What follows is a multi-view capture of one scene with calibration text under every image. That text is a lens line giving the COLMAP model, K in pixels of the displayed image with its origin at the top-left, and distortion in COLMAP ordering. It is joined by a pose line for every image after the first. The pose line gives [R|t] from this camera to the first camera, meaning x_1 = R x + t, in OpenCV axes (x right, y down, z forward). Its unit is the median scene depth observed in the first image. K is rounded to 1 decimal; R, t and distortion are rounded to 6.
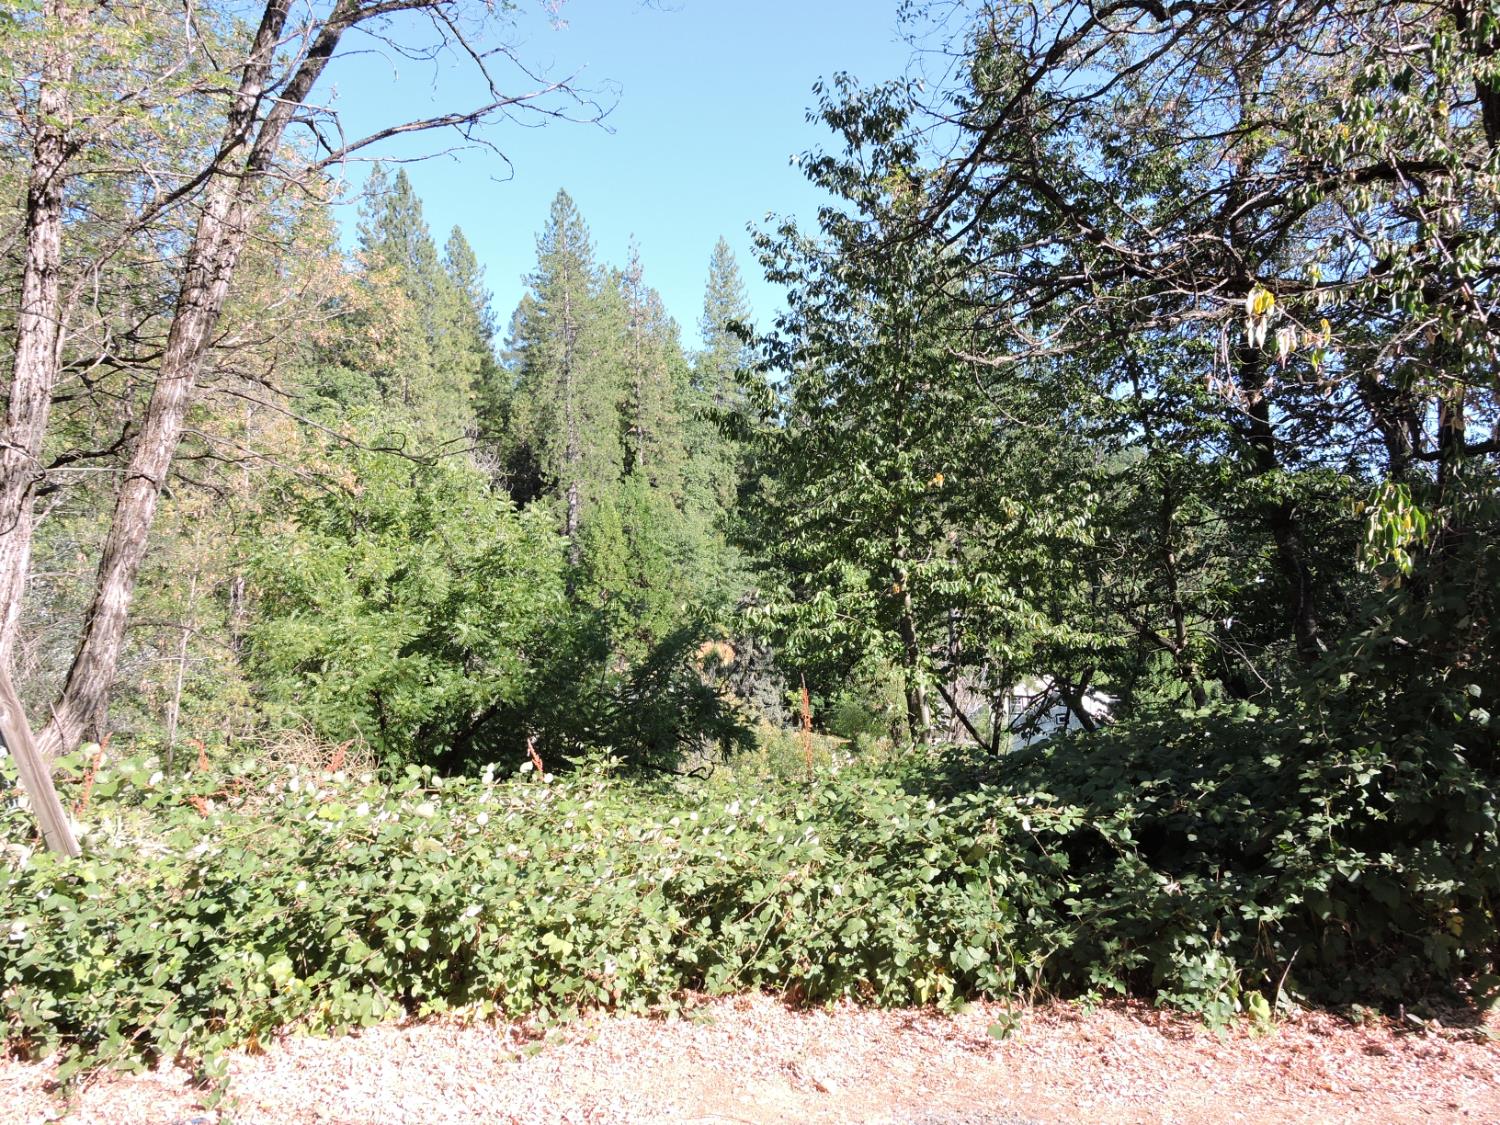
lens RADIAL K [[1222.7, 0, 786.6], [0, 1222.7, 549.8], [0, 0, 1]] dist [-0.054024, 0.005417]
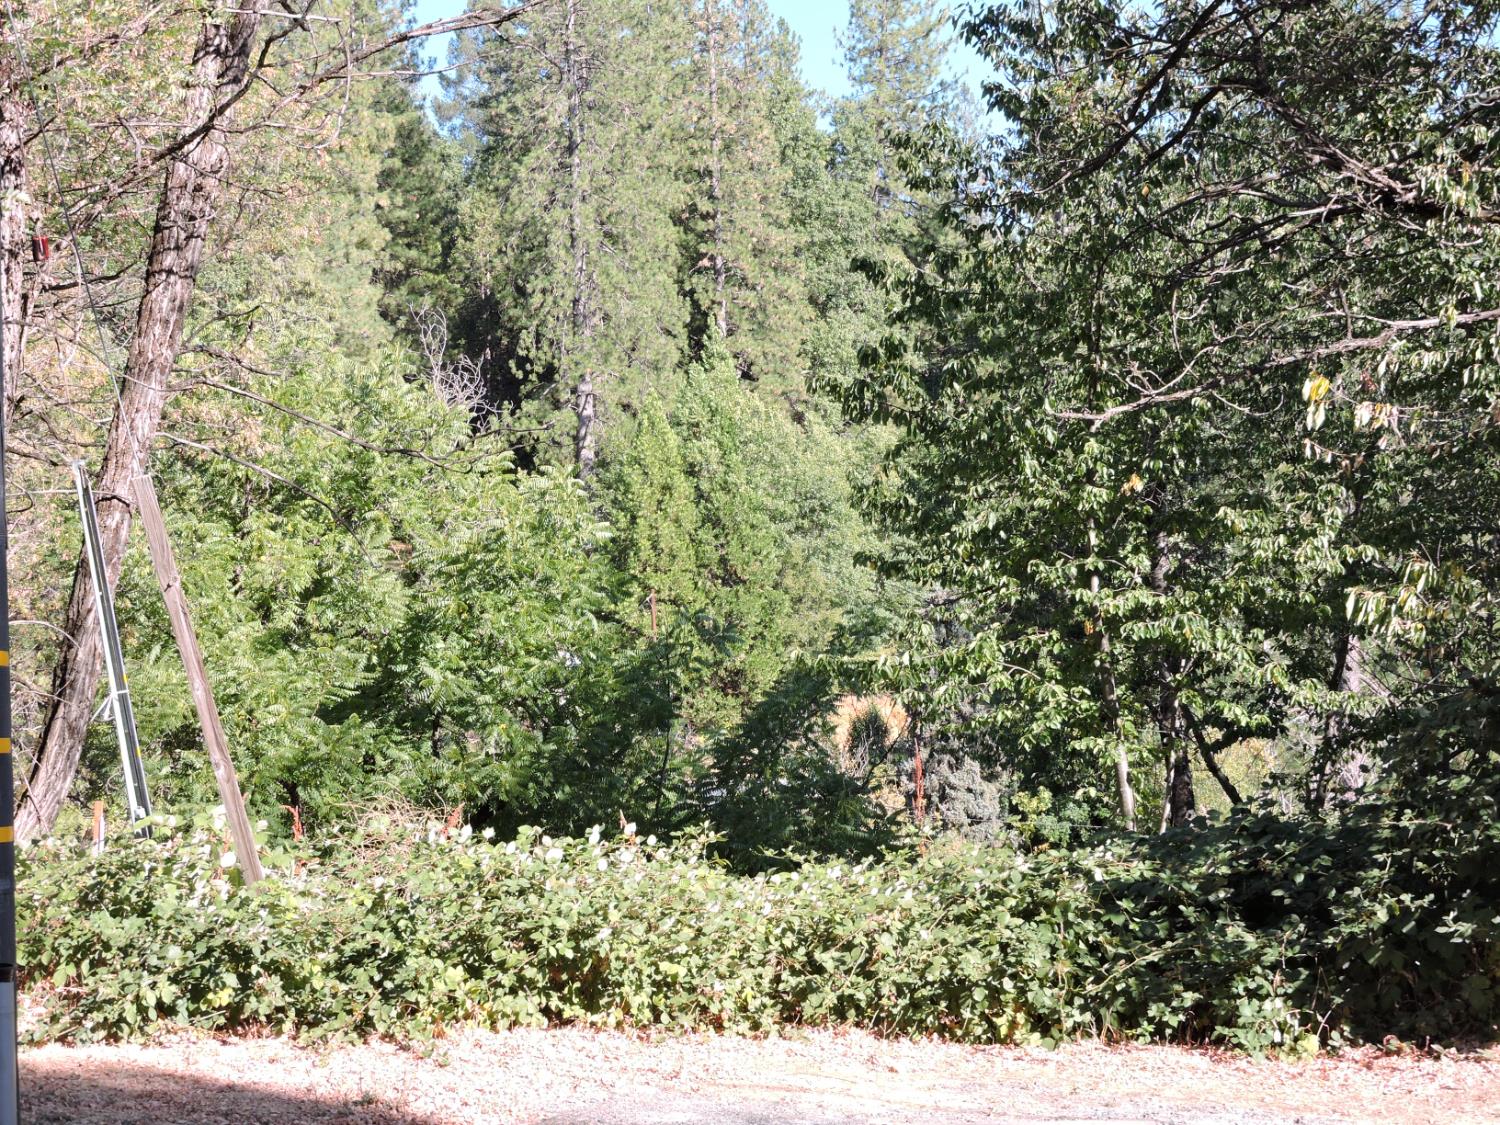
lens RADIAL K [[2631.6, 0, 749.9], [0, 2631.6, 565.9], [0, 0, 1]] dist [0.045301, 0.000000]
pose [[0.994148, -0.005097, -0.107905, 0.056558], [0.007987, 0.999620, 0.026366, -0.044792], [0.107730, -0.027074, 0.993812, -0.534395]]
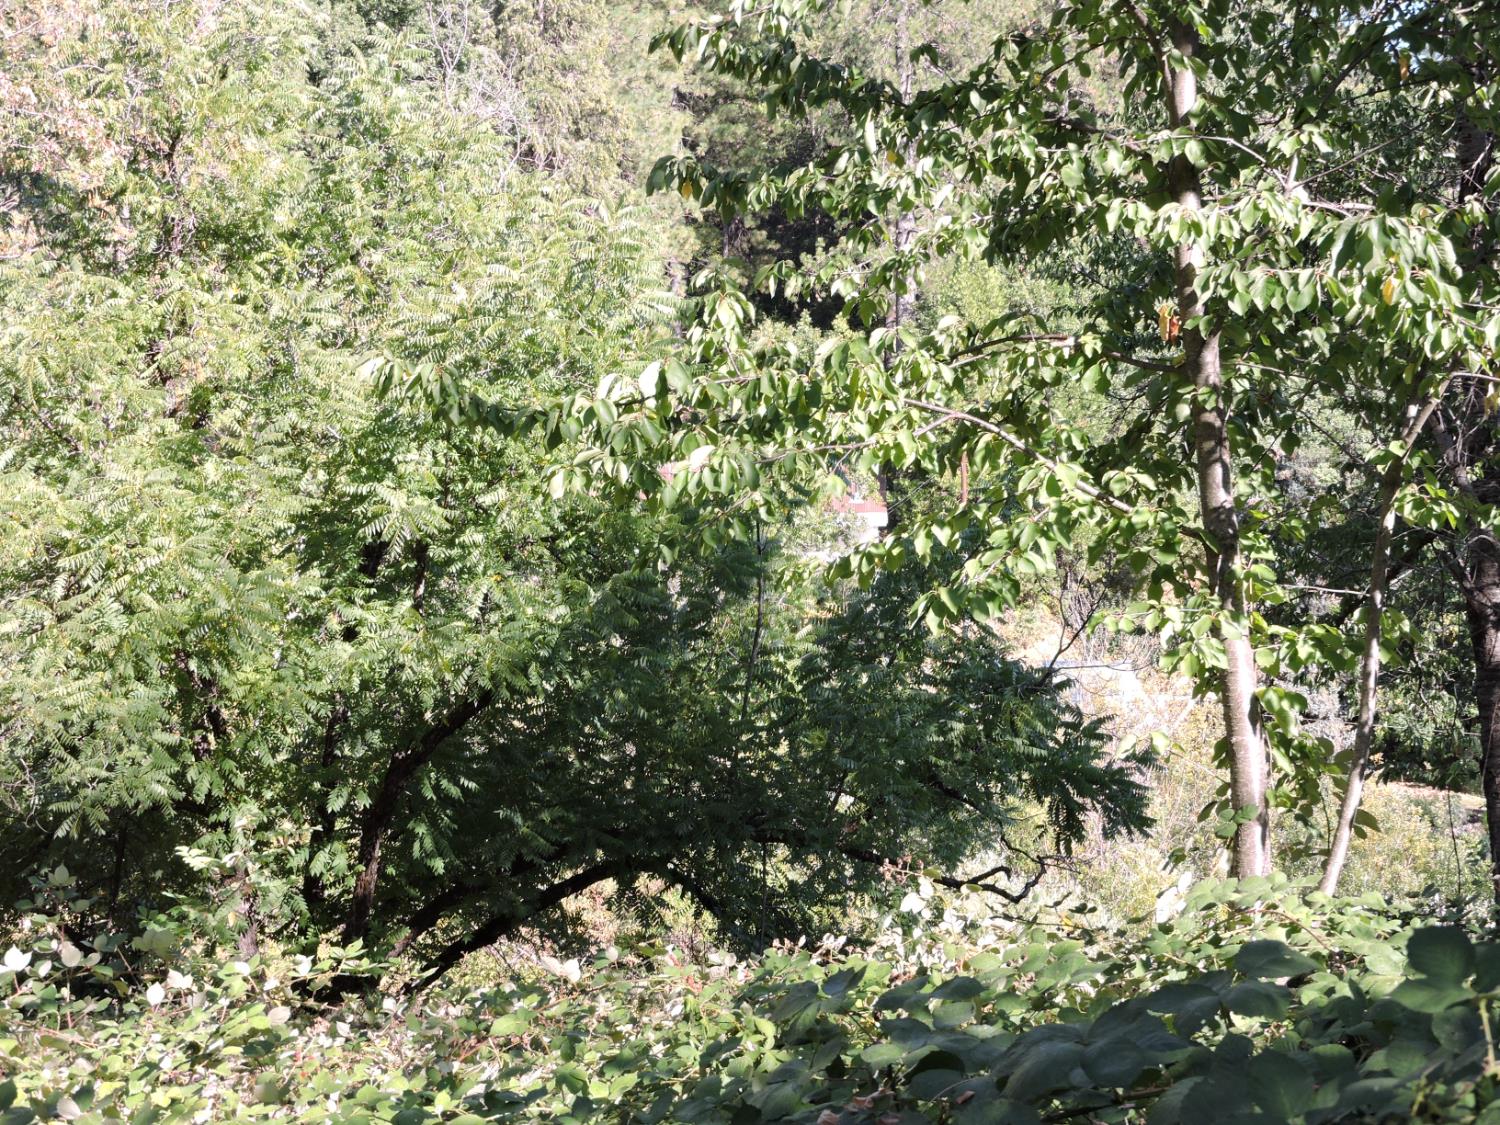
lens RADIAL K [[2631.6, 0, 751.3], [0, 2631.6, 559.4], [0, 0, 1]] dist [0.045301, 0.000000]
pose [[0.967622, 0.023659, -0.251293, 0.143878], [-0.005775, 0.997412, 0.071667, 0.041697], [0.252338, -0.067896, 0.965254, 0.374113]]
